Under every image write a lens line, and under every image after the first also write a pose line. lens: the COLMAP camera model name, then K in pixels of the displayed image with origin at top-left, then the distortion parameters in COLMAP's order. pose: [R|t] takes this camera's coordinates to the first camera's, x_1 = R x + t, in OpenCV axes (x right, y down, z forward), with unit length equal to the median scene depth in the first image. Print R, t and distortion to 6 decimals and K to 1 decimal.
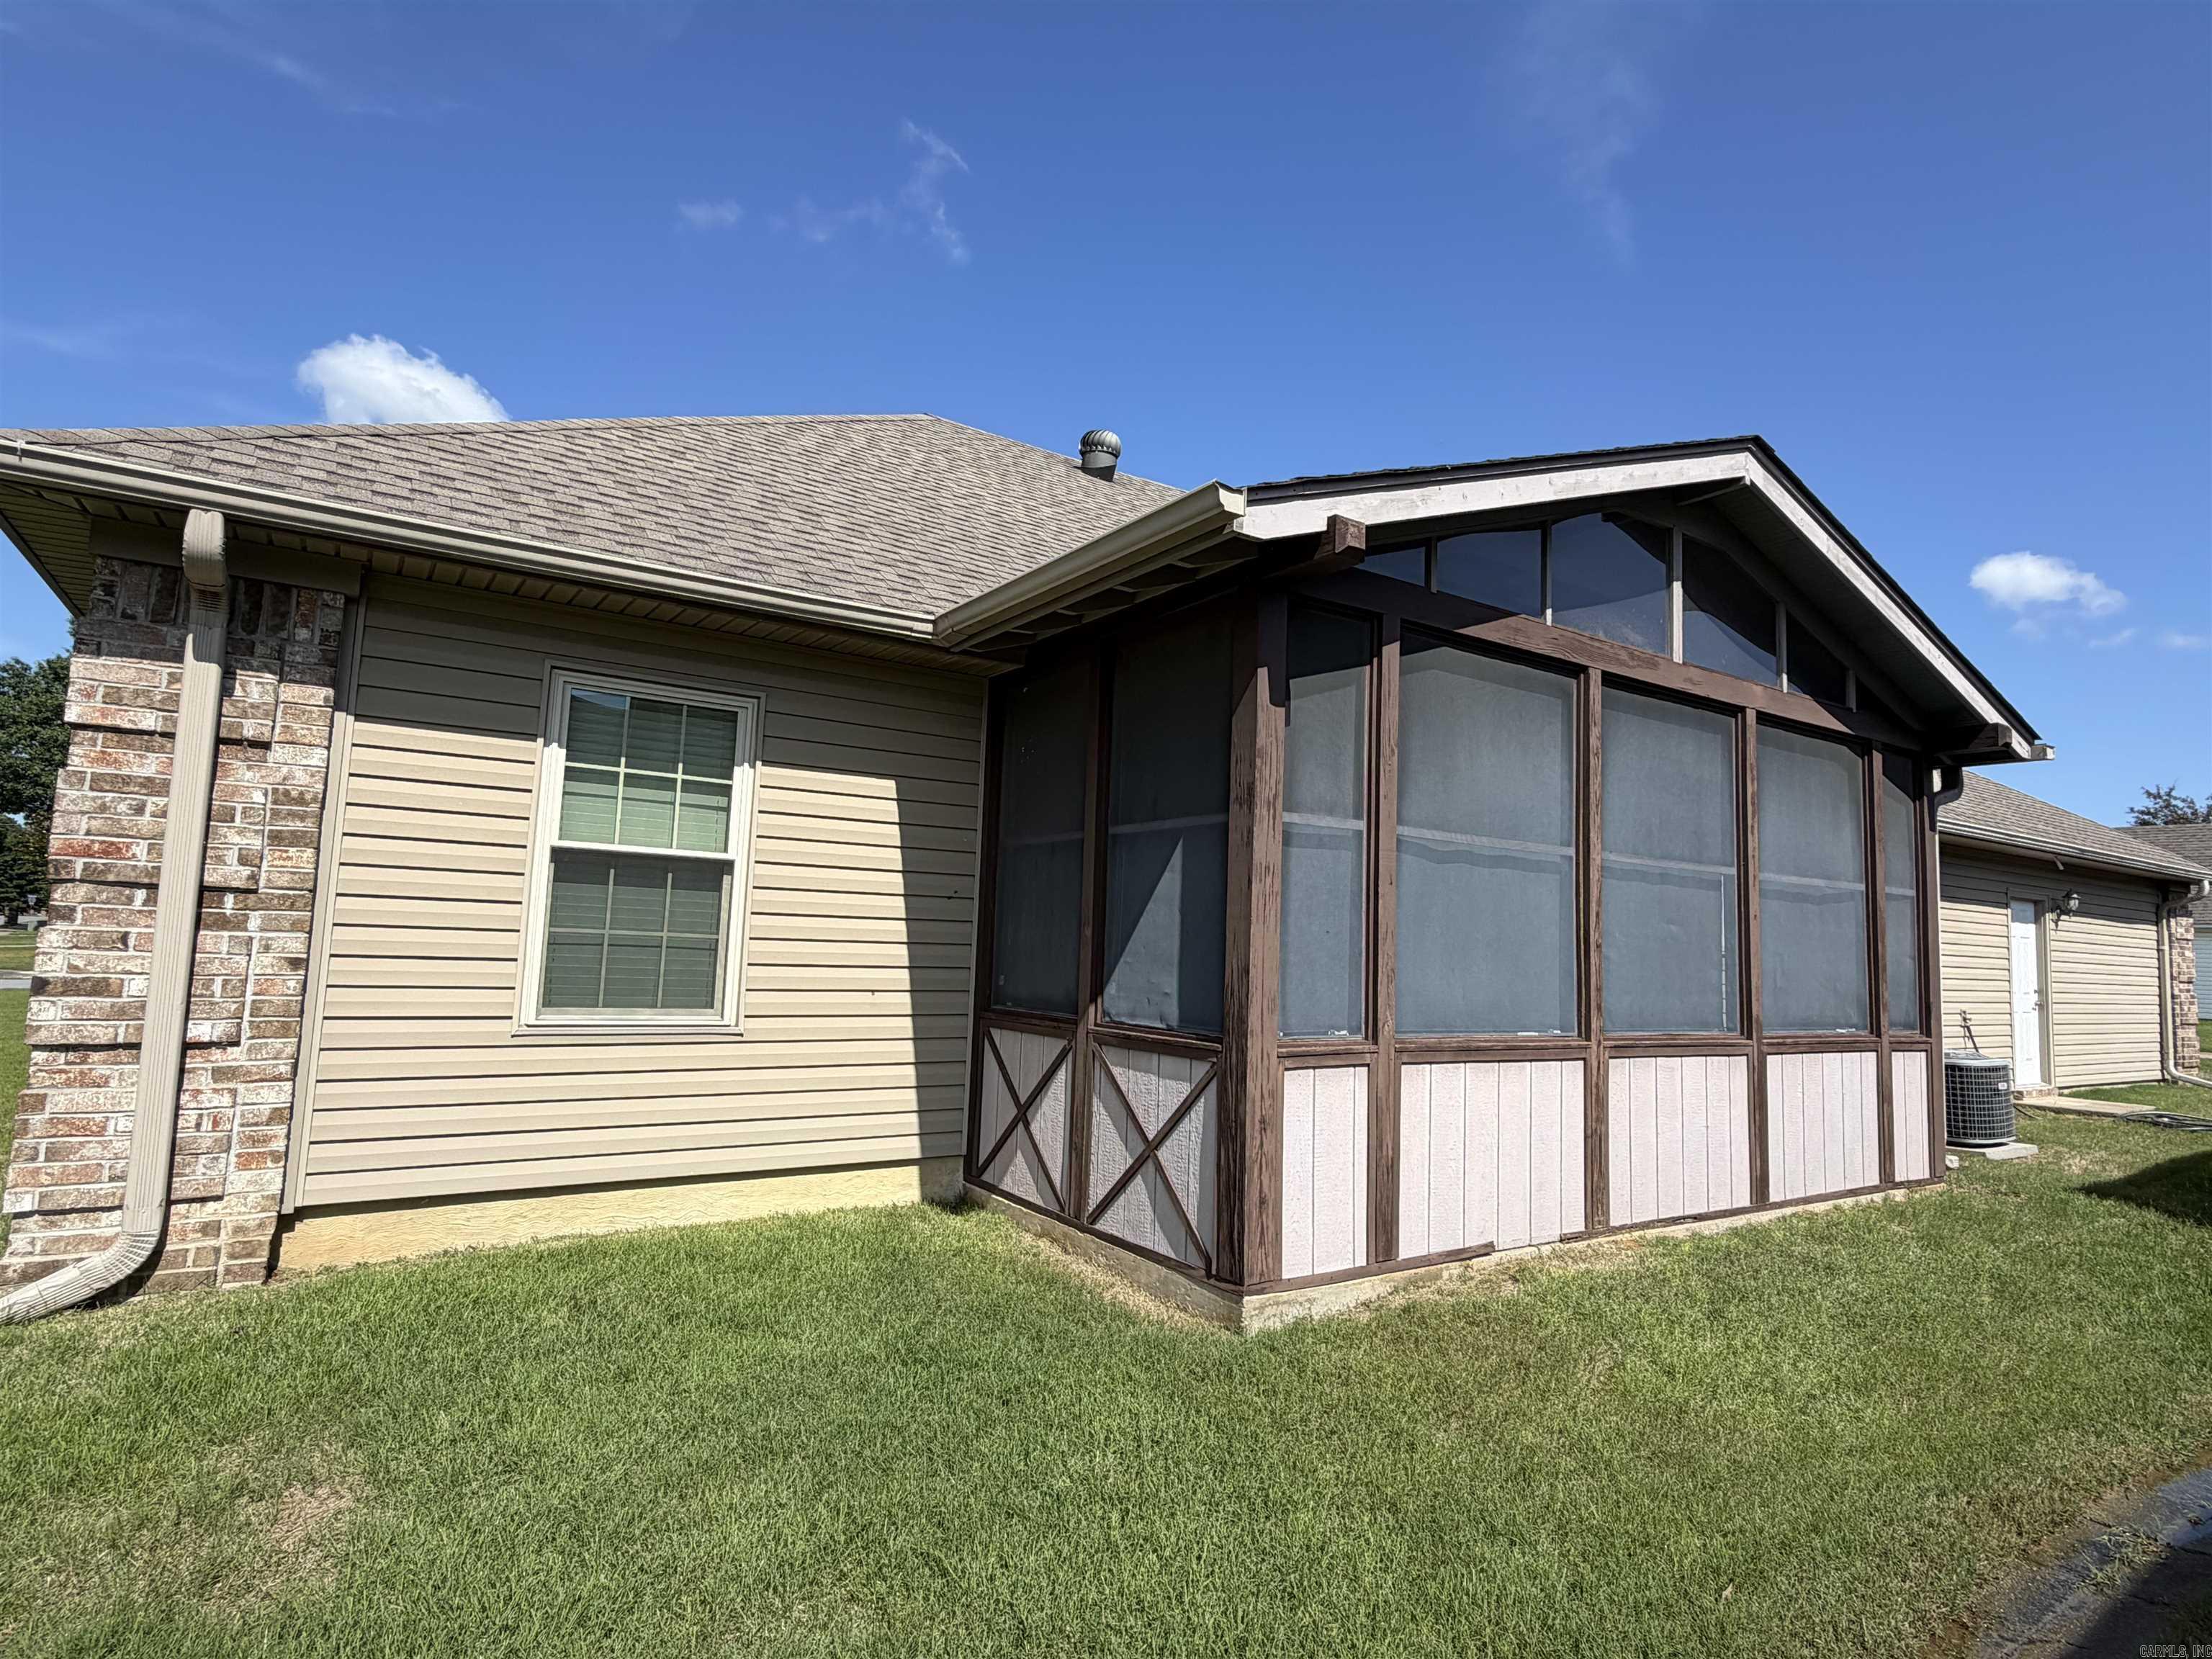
lens RADIAL K [[1195.2, 0, 1103.9], [0, 1195.2, 818.6], [0, 0, 1]] dist [-0.003211, 0.000136]
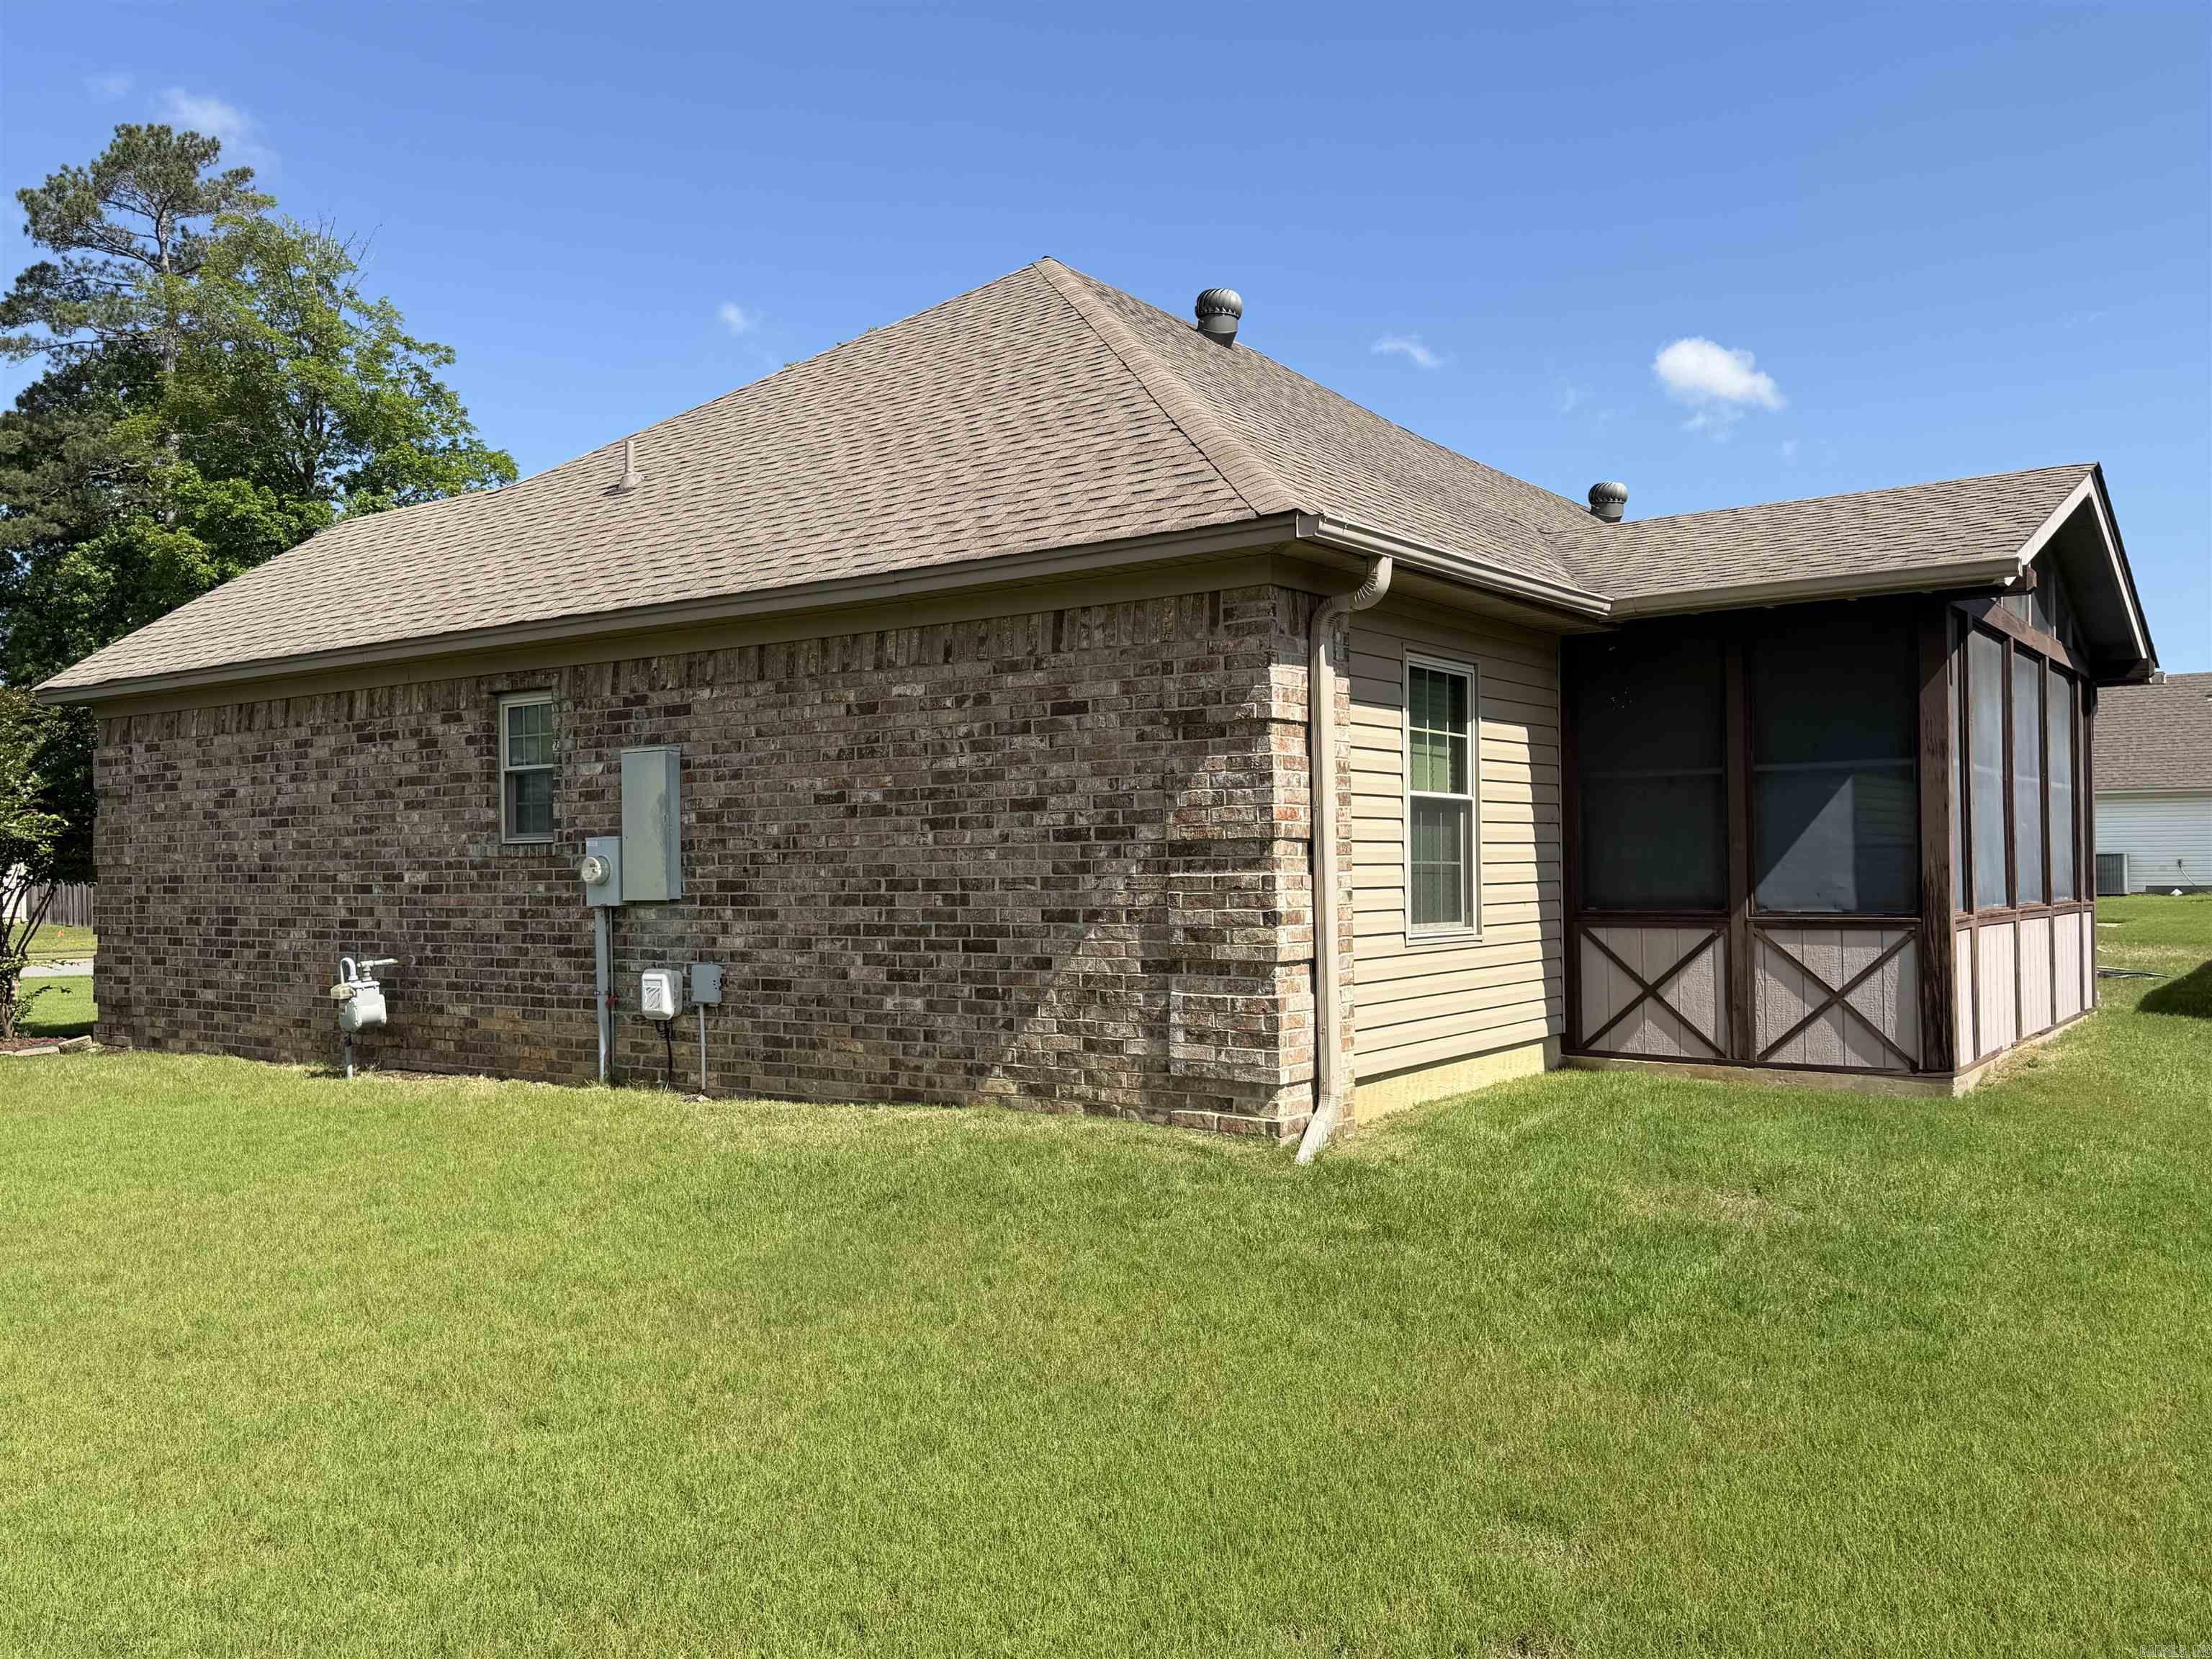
lens RADIAL K [[1777.3, 0, 1105.5], [0, 1777.3, 847.1], [0, 0, 1]] dist [0.075593, -0.000509]
pose [[0.937047, -0.042435, 0.346617, -1.447898], [0.008609, 0.995095, 0.098552, -0.111991], [-0.349098, -0.089364, 0.932815, -0.640880]]
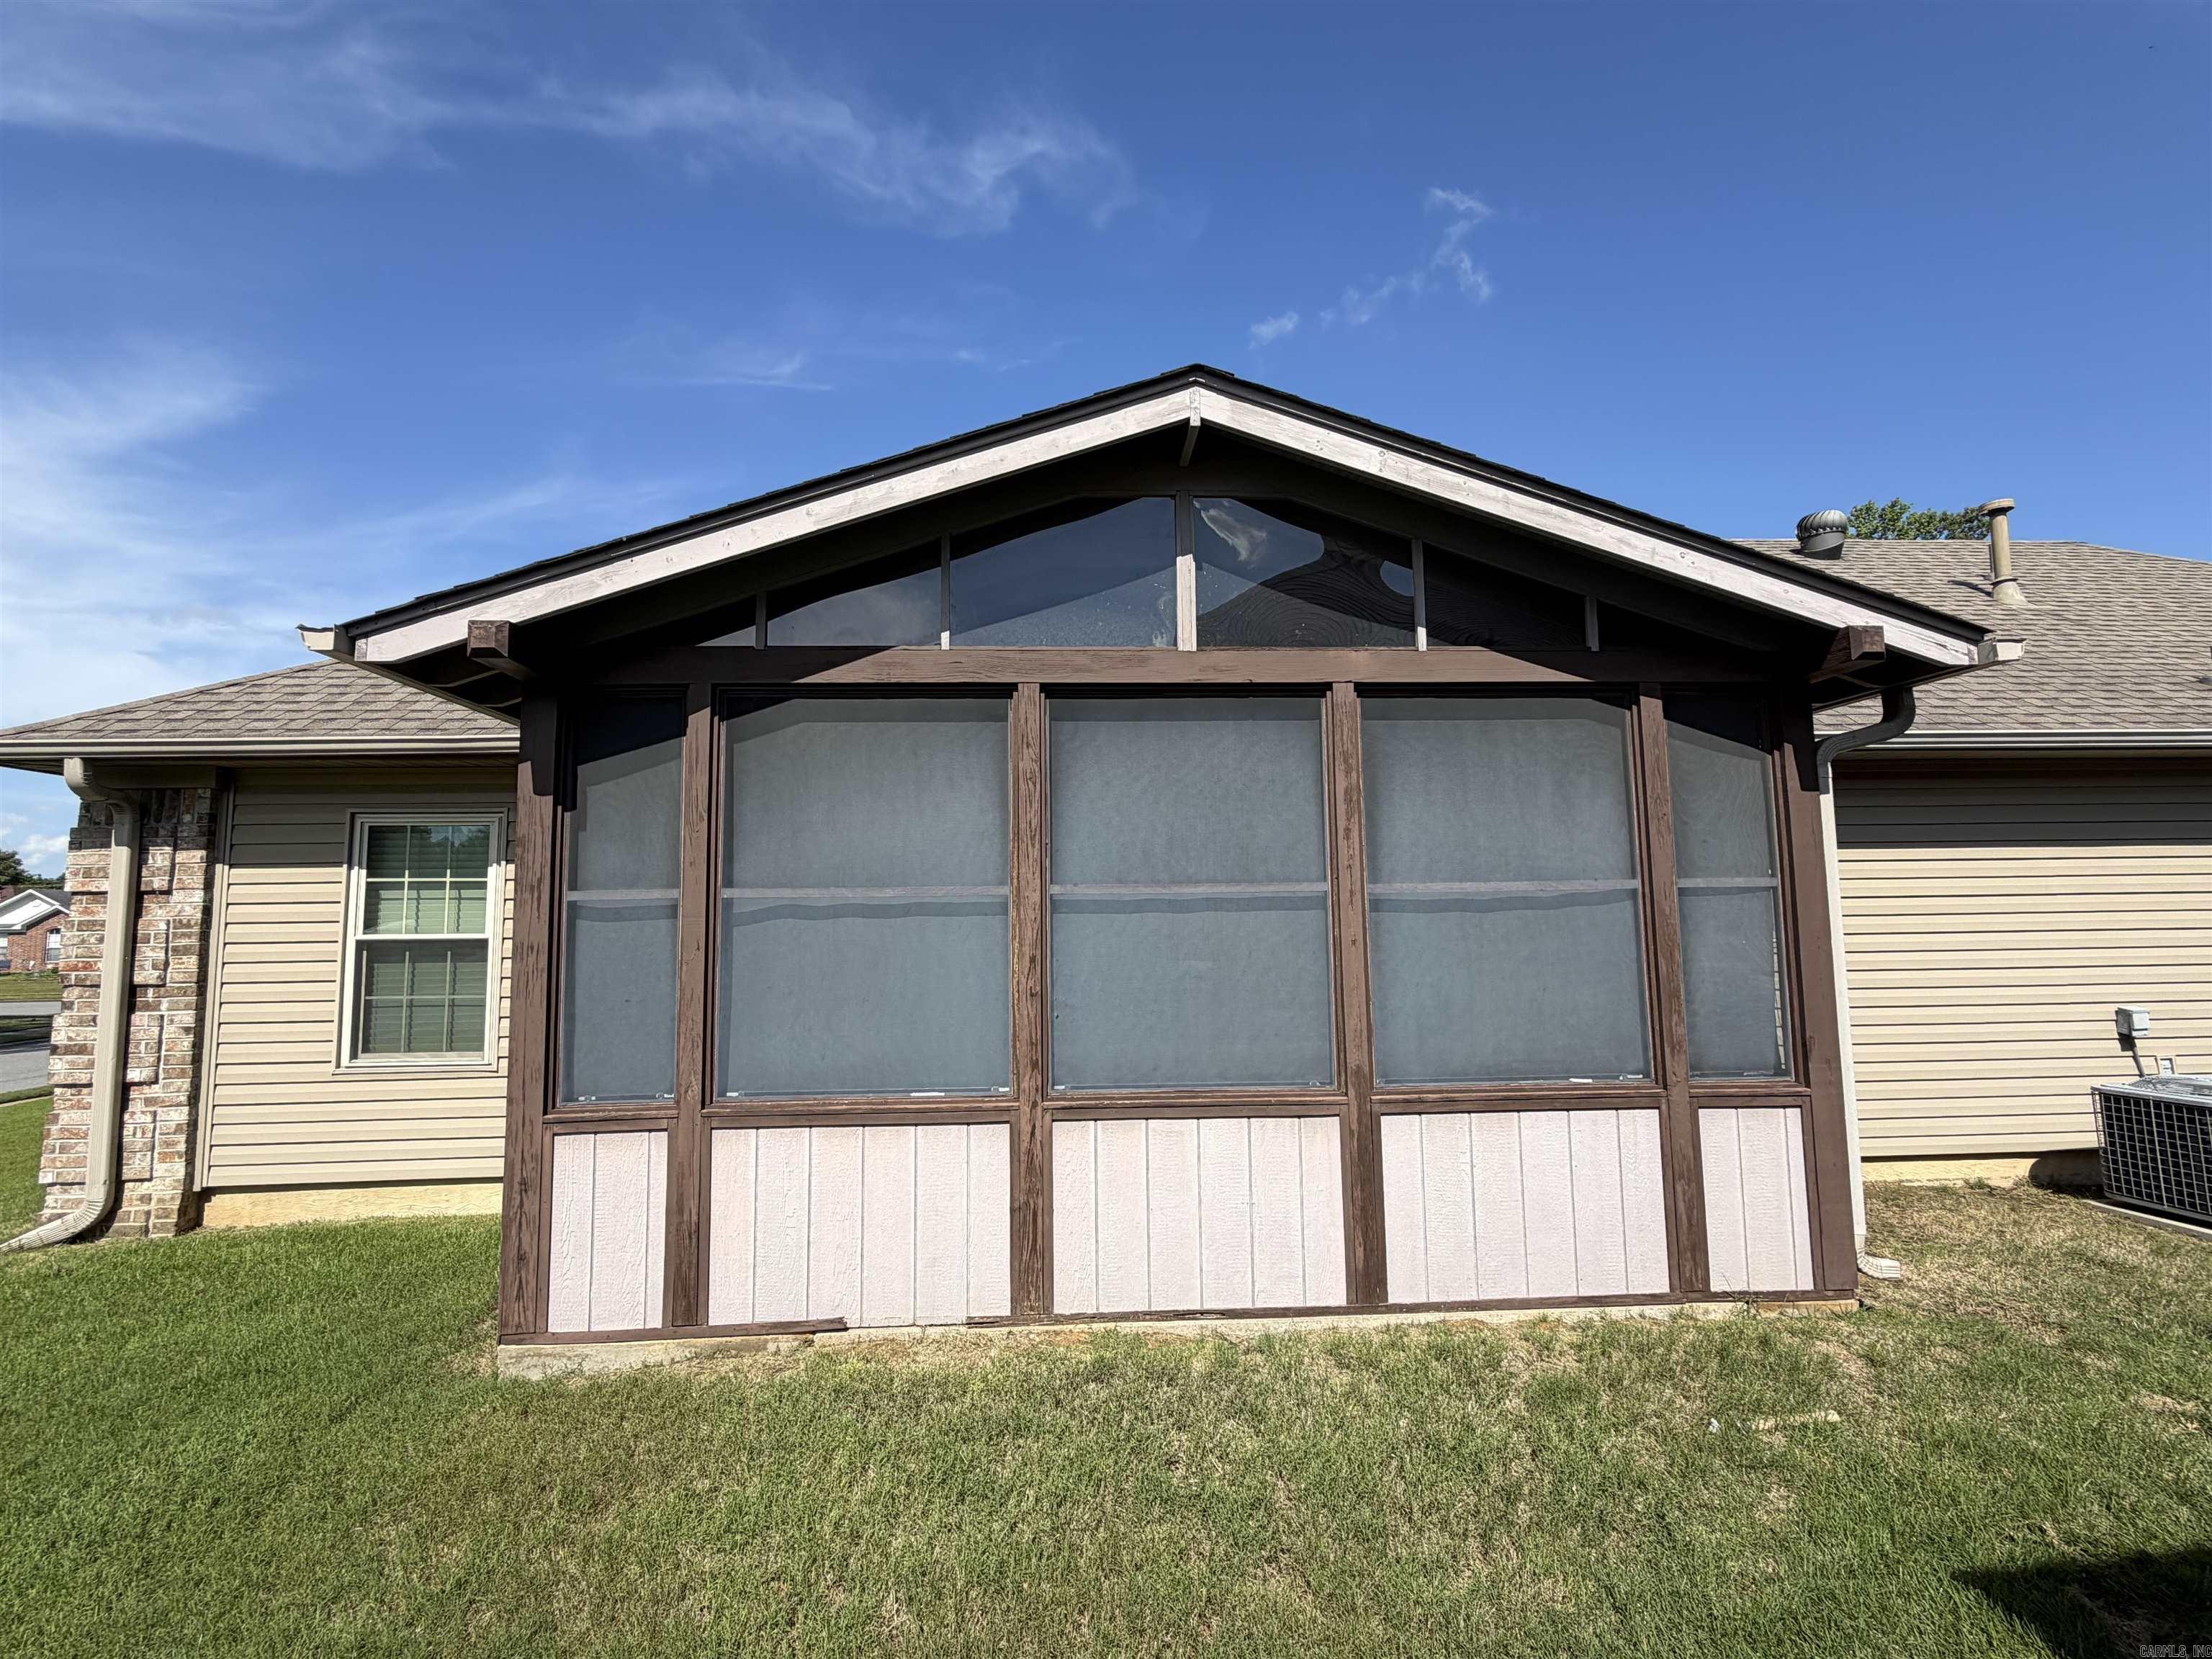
lens RADIAL K [[1010.5, 0, 1109.4], [0, 1010.5, 820.7], [0, 0, 1]] dist [-0.001437, -0.000812]
pose [[0.862112, -0.099455, -0.496861, 0.945453], [0.100952, 0.994604, -0.023923, 0.001831], [0.496559, -0.029534, 0.867500, 0.420108]]
